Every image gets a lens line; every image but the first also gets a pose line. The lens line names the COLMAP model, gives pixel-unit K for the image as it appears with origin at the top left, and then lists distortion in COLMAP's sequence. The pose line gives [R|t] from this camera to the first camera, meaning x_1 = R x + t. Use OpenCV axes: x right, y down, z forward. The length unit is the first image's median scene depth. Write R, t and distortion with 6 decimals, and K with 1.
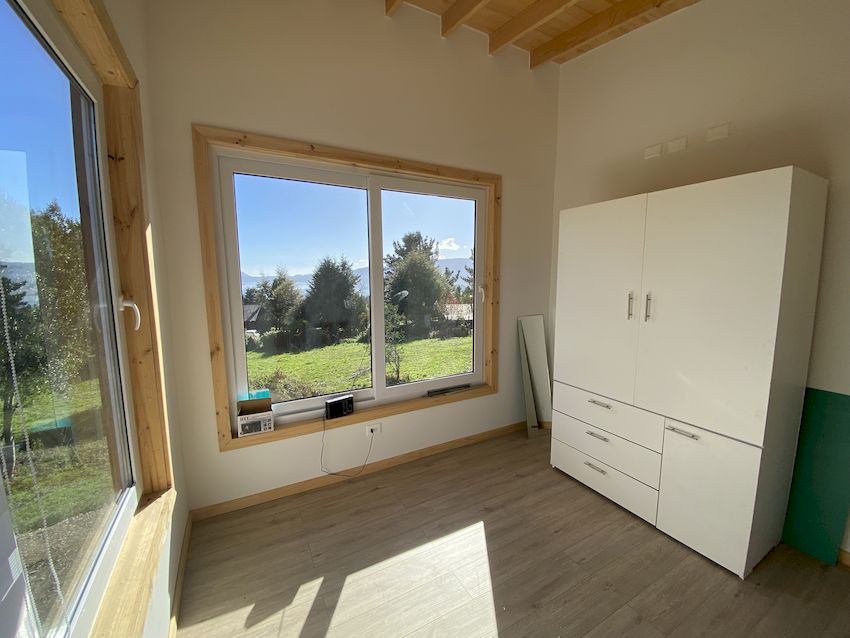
lens RADIAL K [[350.2, 0, 424.3], [0, 350.2, 315.6], [0, 0, 1]] dist [-0.002219, -0.001400]
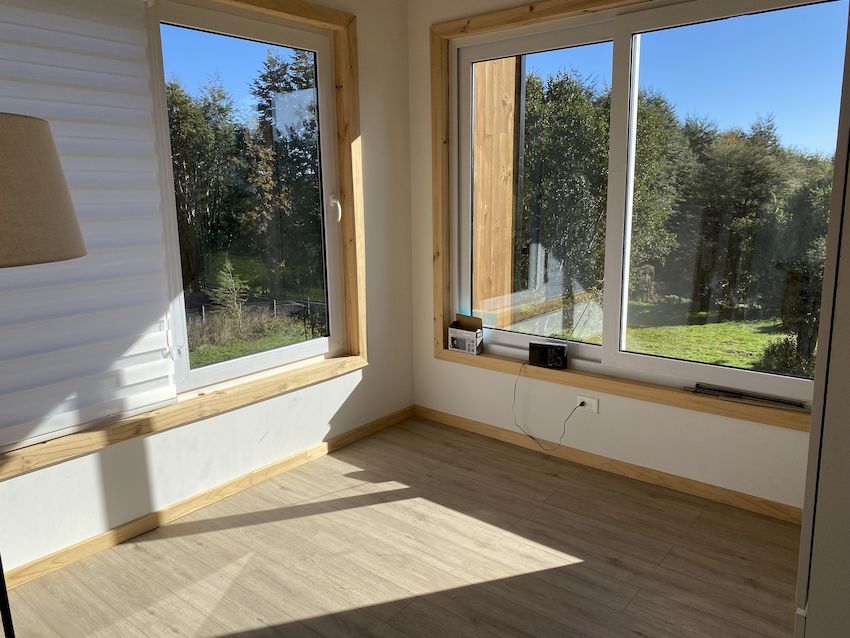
lens RADIAL K [[650.5, 0, 428.7], [0, 650.5, 311.4], [0, 0, 1]] dist [0.022234, -0.030368]
pose [[0.392955, 0.180545, -0.901660, 1.025459], [-0.100990, 0.983078, 0.152835, -0.021257], [0.913995, 0.031001, 0.404538, 0.226656]]
